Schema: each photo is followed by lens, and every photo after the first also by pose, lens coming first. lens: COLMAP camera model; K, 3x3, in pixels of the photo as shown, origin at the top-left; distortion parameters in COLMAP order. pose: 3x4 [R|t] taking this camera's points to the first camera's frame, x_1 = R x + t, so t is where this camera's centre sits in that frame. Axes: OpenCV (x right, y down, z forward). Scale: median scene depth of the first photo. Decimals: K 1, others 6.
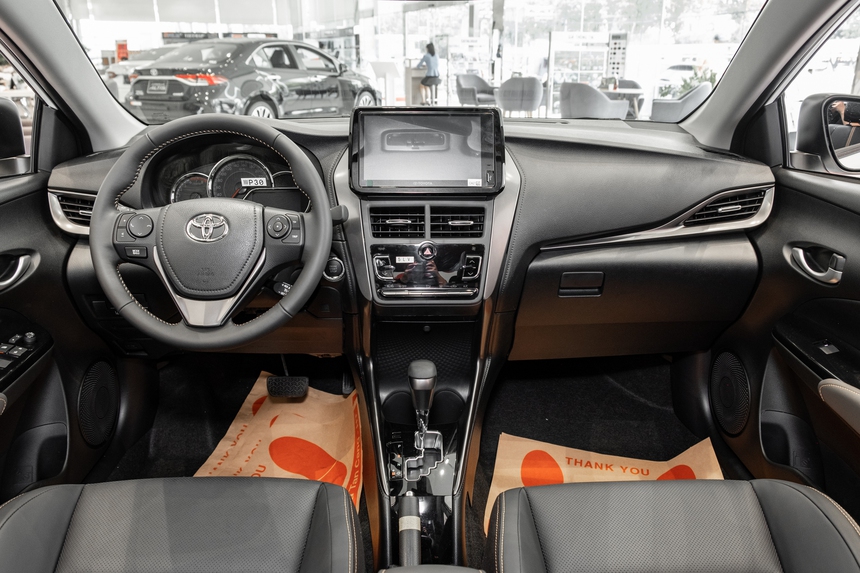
lens RADIAL K [[655.9, 0, 430.0], [0, 655.9, 286.5], [0, 0, 1]] dist [-0.042632, 0.048320]
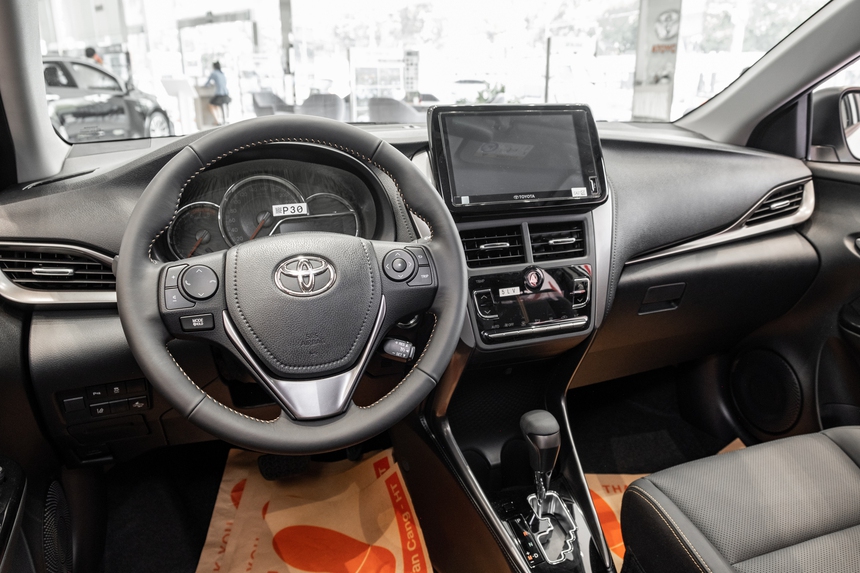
lens RADIAL K [[655.9, 0, 430.0], [0, 655.9, 286.5], [0, 0, 1]] dist [-0.042632, 0.048320]
pose [[0.949143, -0.101537, 0.298024, -0.336569], [0.108971, 0.994010, -0.008388, -0.046078], [-0.295387, 0.040437, 0.954522, 0.228329]]
